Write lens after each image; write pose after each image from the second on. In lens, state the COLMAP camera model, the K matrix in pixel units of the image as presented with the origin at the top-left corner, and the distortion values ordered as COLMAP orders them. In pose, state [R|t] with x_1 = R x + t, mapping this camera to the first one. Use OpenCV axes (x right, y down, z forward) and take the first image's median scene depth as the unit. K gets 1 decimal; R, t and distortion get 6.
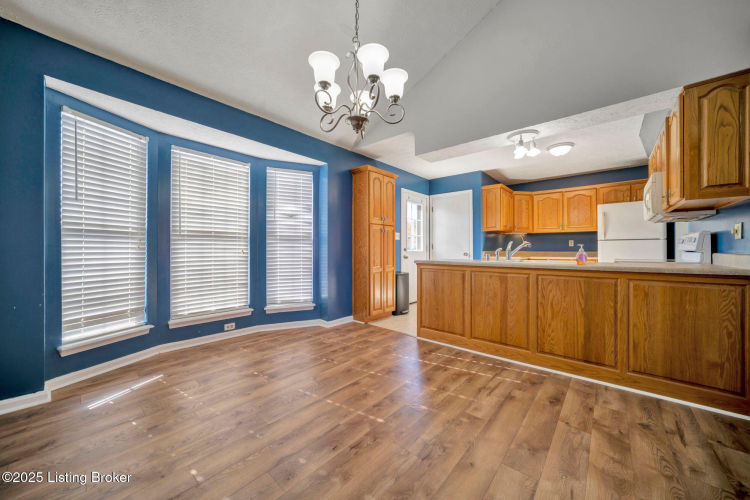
lens RADIAL K [[269.8, 0, 381.5], [0, 269.8, 246.8], [0, 0, 1]] dist [-0.019220, 0.004367]
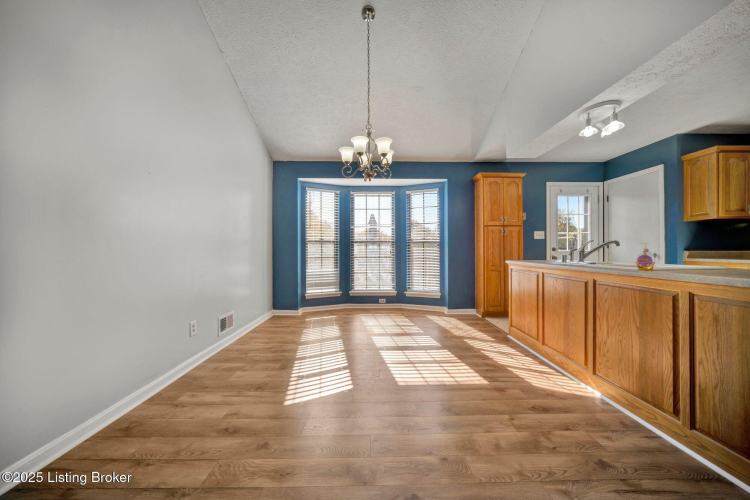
lens RADIAL K [[269.8, 0, 382.7], [0, 269.8, 248.3], [0, 0, 1]] dist [-0.019220, 0.004367]
pose [[0.671980, -0.009481, -0.740508, 0.556271], [0.013838, 0.999904, -0.000245, -0.002673], [0.740440, -0.010082, 0.672047, -0.029116]]
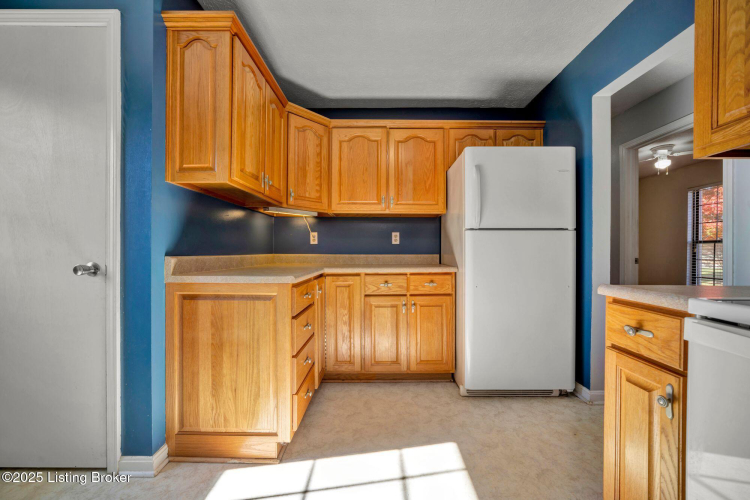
lens RADIAL K [[269.8, 0, 376.1], [0, 269.8, 252.0], [0, 0, 1]] dist [-0.019220, 0.004367]
pose [[0.762344, -0.007255, 0.647131, 0.561996], [-0.004729, 0.999848, 0.016780, 0.007629], [-0.647155, -0.015853, 0.762194, 1.024914]]
